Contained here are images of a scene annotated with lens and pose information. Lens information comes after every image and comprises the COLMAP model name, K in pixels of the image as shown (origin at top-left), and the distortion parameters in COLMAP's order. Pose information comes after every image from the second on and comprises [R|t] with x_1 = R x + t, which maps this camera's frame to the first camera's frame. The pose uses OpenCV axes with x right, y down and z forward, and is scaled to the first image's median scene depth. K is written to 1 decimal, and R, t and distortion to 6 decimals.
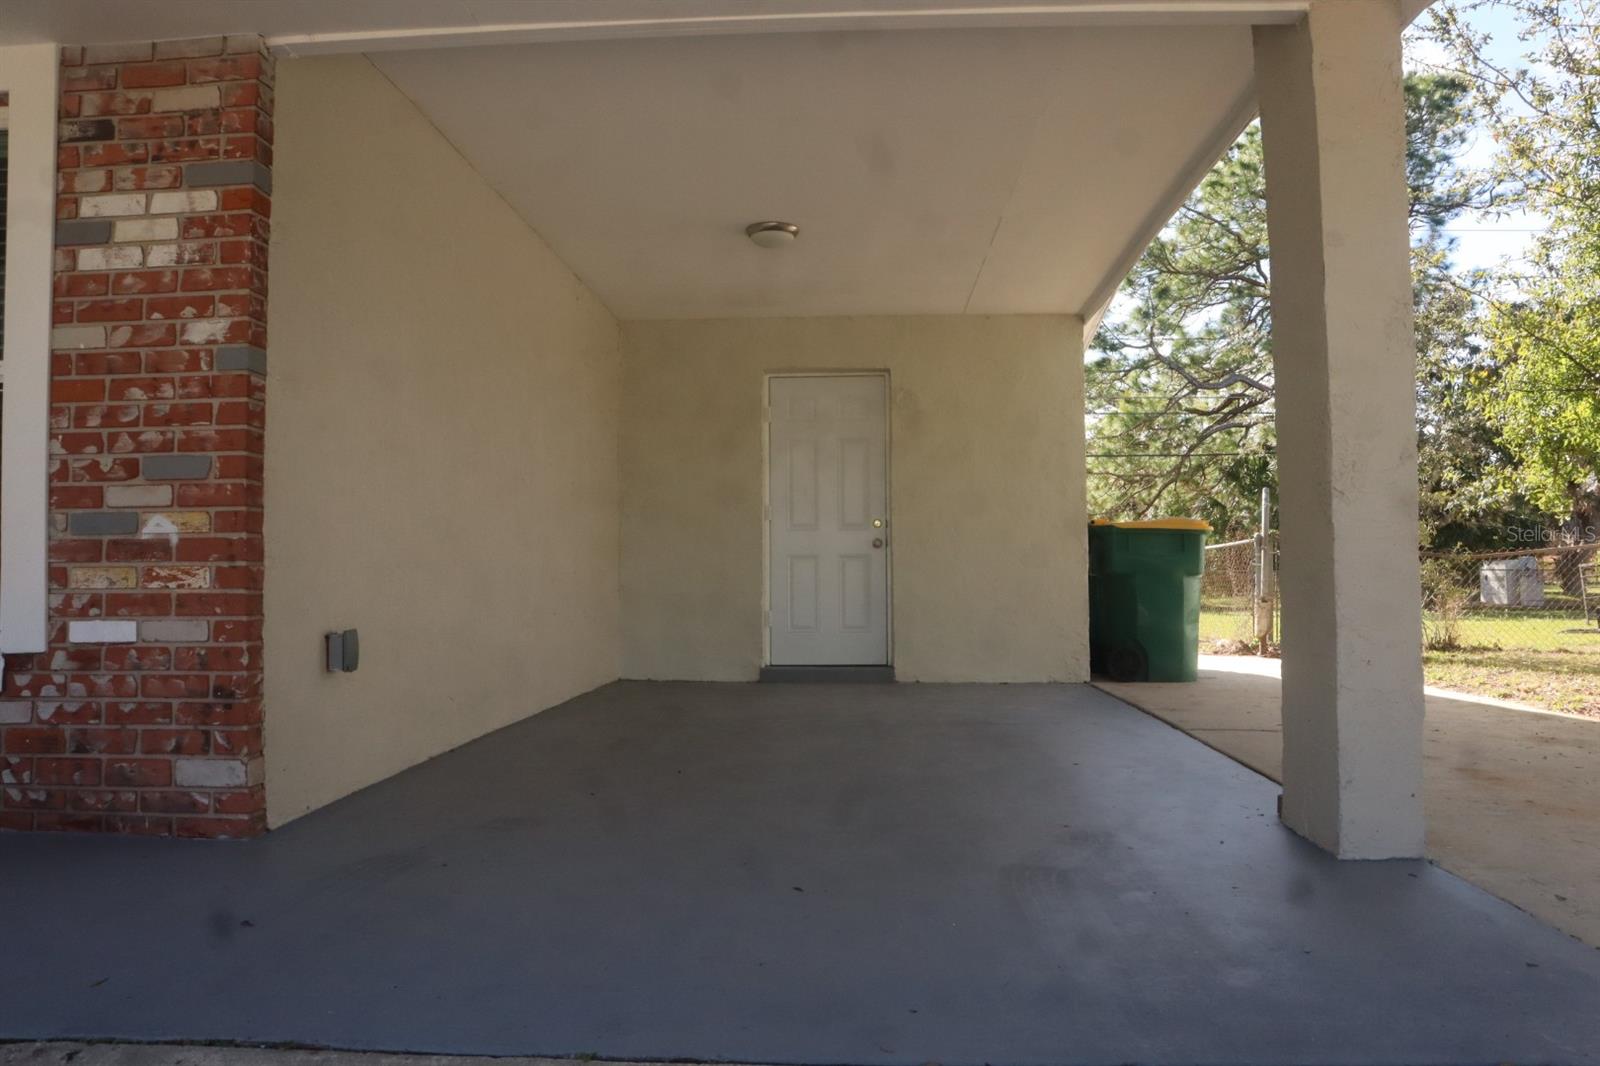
lens RADIAL K [[1106.7, 0, 800.0], [0, 1106.7, 533.0], [0, 0, 1]] dist [-0.130776, 0.080891]
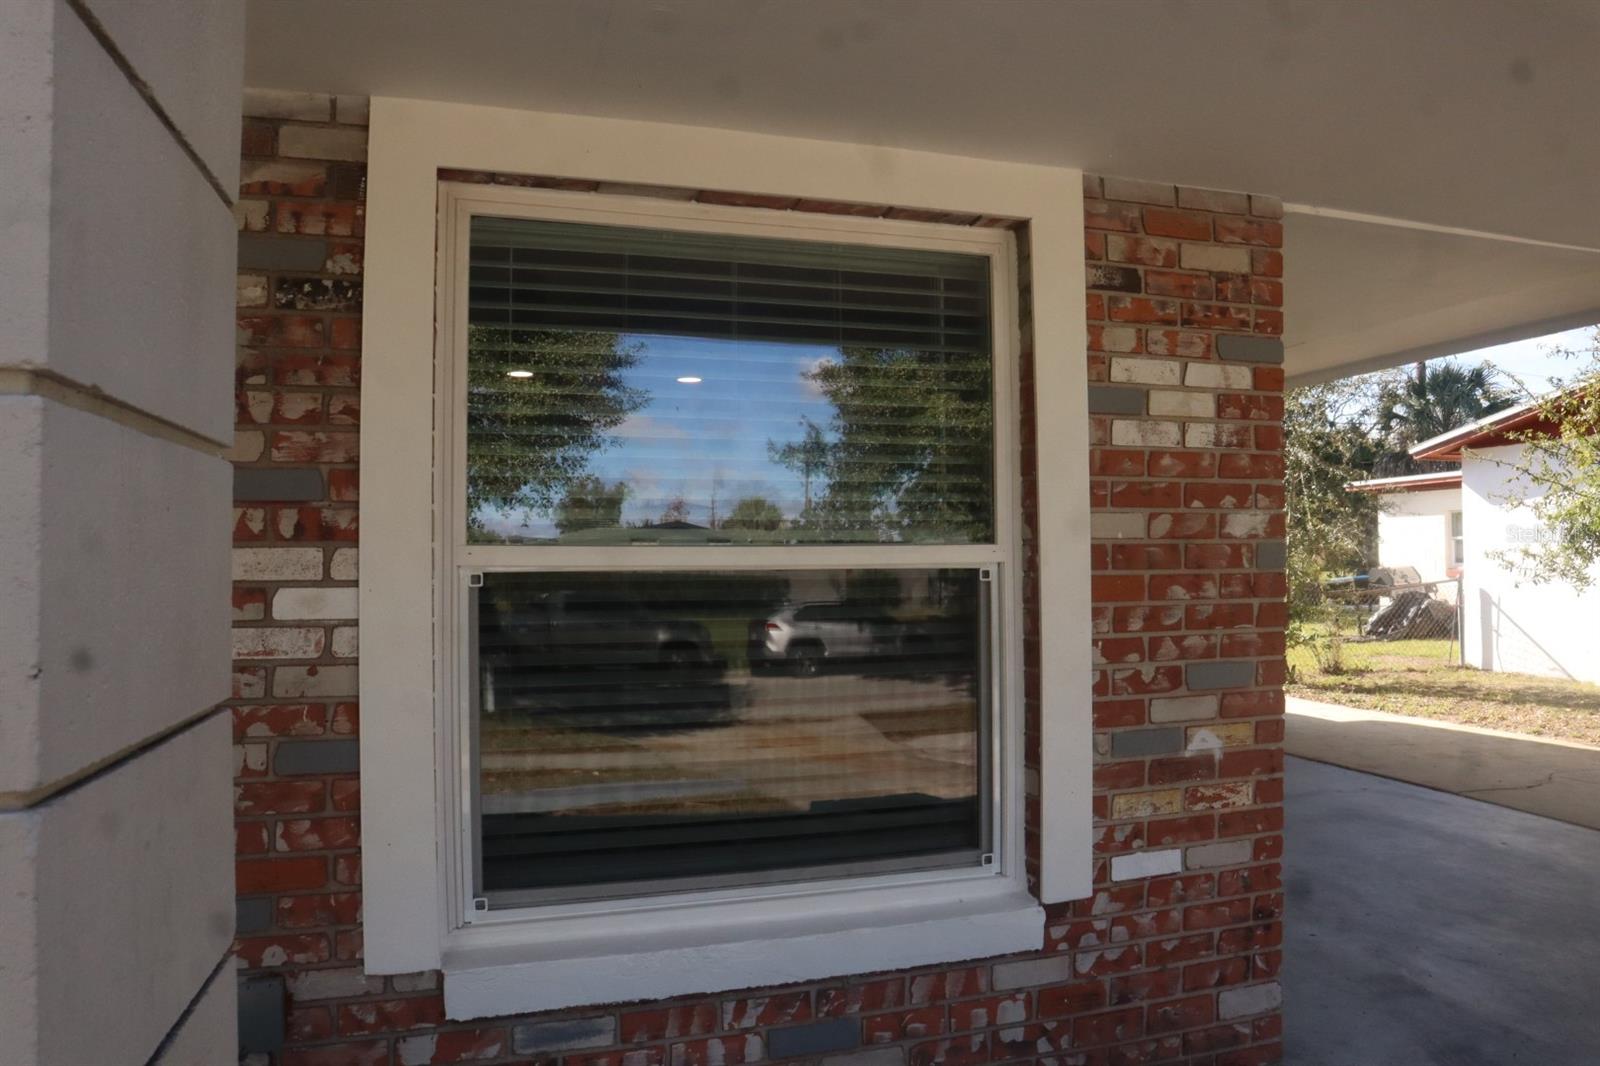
lens RADIAL K [[1106.7, 0, 800.0], [0, 1106.7, 533.0], [0, 0, 1]] dist [-0.130776, 0.080891]
pose [[0.939087, 0.010382, 0.343522, -1.232173], [-0.015974, 0.999782, 0.013453, -0.187885], [-0.343307, -0.018121, 0.939048, 0.262788]]
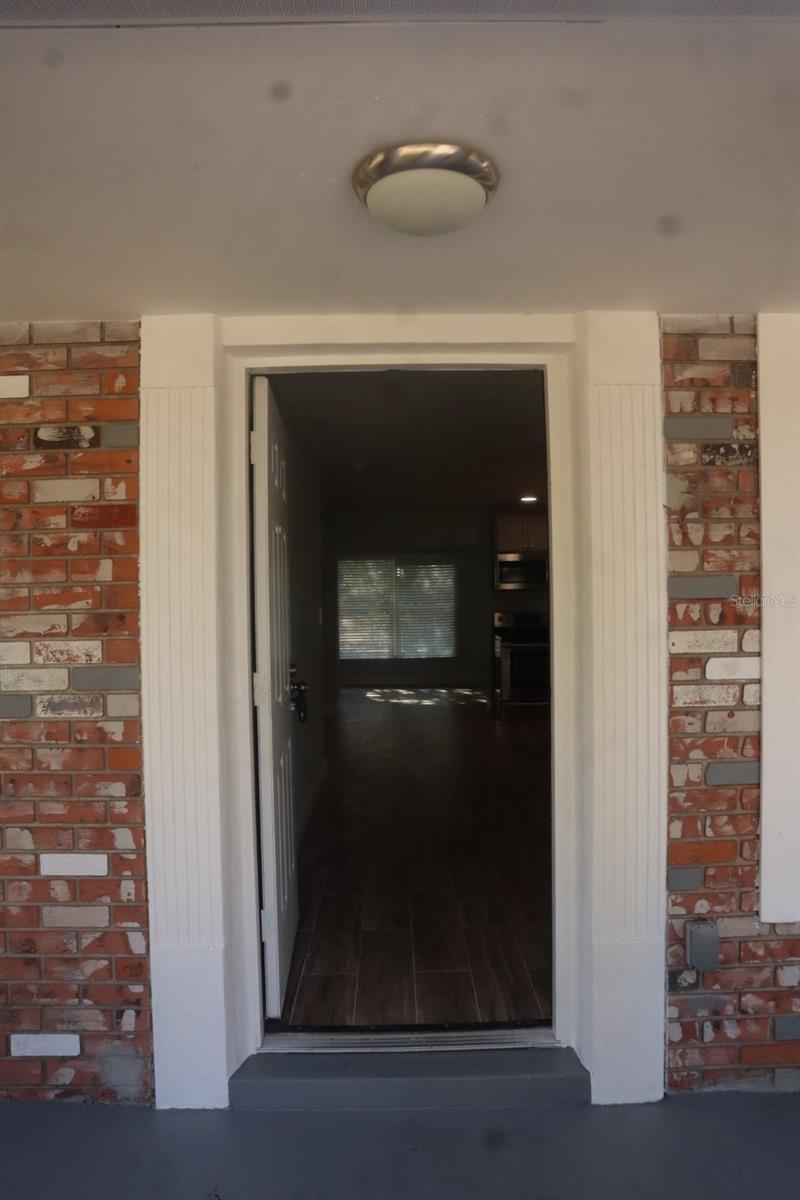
lens RADIAL K [[830.0, 0, 400.0], [0, 830.0, 600.0], [0, 0, 1]] dist [-0.130776, 0.080891]
pose [[0.998430, -0.005941, 0.055698, -1.648948], [0.003776, 0.999236, 0.038887, -0.223648], [-0.055887, -0.038615, 0.997690, 0.282310]]
